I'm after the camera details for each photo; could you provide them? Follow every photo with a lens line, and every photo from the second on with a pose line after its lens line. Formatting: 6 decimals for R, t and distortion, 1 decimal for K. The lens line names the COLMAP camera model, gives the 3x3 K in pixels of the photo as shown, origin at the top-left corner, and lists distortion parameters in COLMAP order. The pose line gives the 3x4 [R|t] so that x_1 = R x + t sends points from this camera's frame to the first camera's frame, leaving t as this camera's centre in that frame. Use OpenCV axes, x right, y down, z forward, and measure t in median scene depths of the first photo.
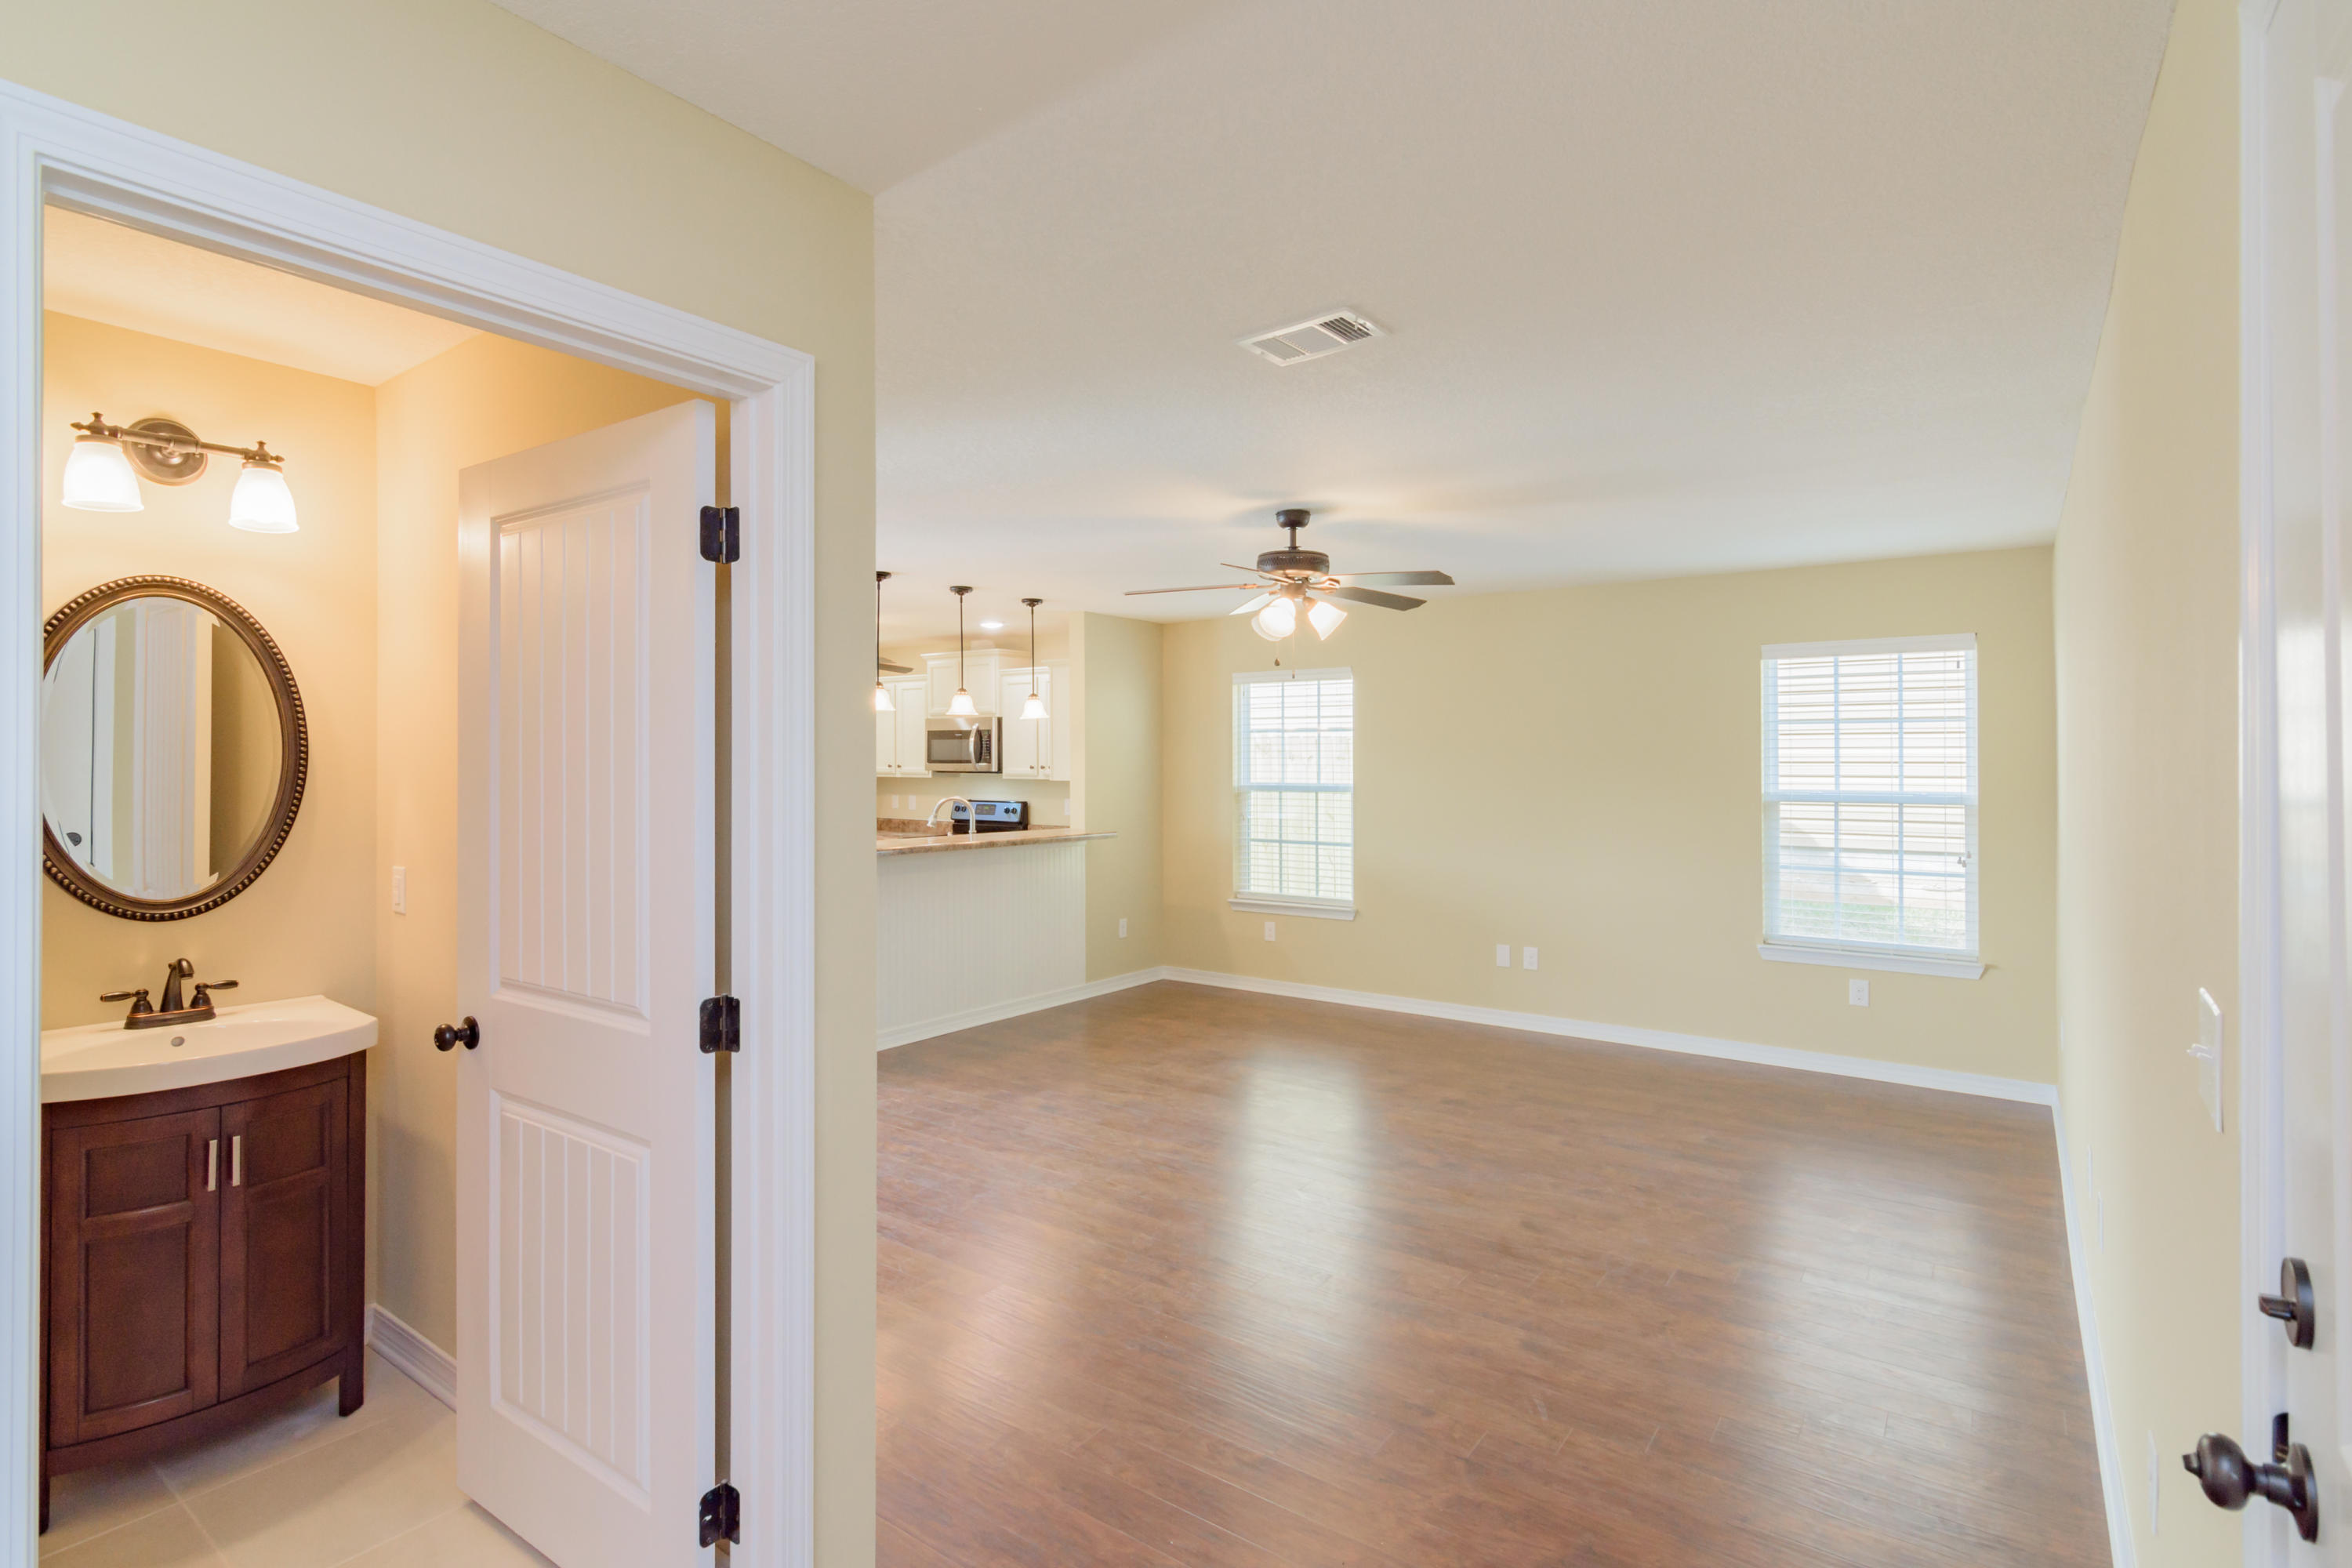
lens RADIAL K [[1183.0, 0, 1214.5], [0, 1183.0, 889.5], [0, 0, 1]] dist [-0.000741, 0.000189]
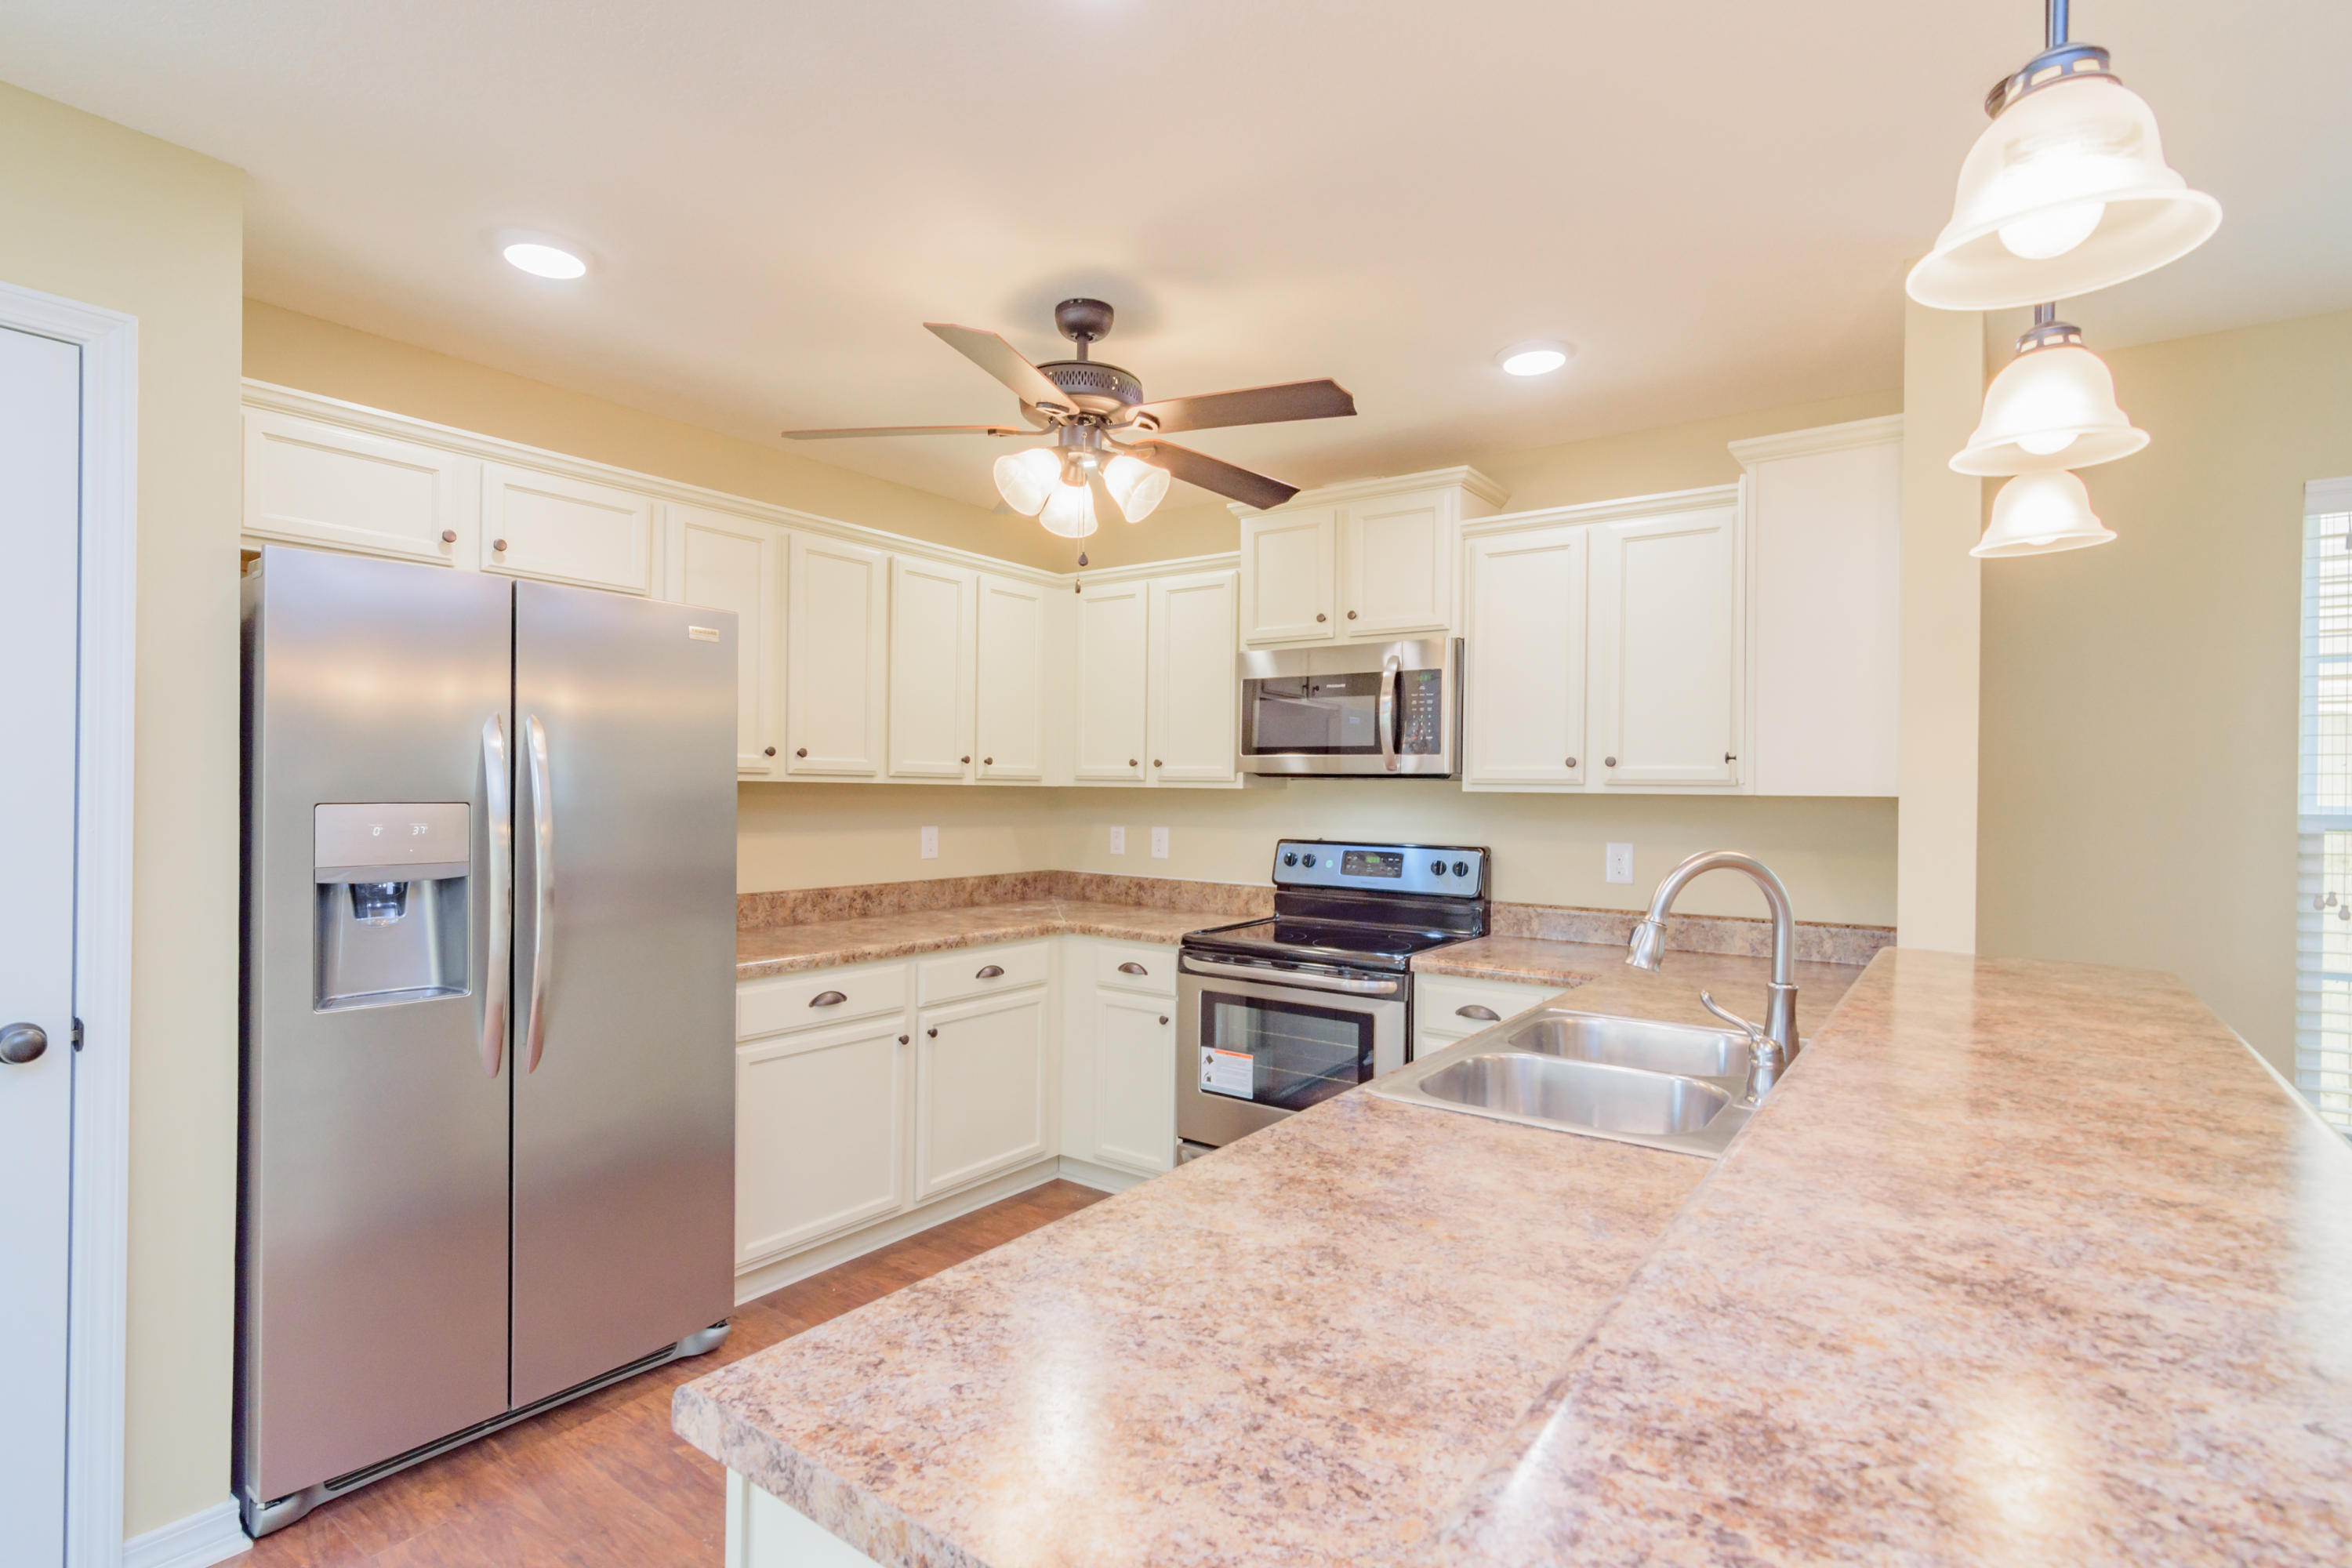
lens RADIAL K [[1143.7, 0, 1164.2], [0, 1143.7, 784.6], [0, 0, 1]] dist [0.001592, 0.000441]
pose [[0.999746, 0.006895, -0.021439, -0.436814], [-0.009205, 0.993935, -0.109582, -0.083561], [0.020553, 0.109752, 0.993746, 0.977712]]
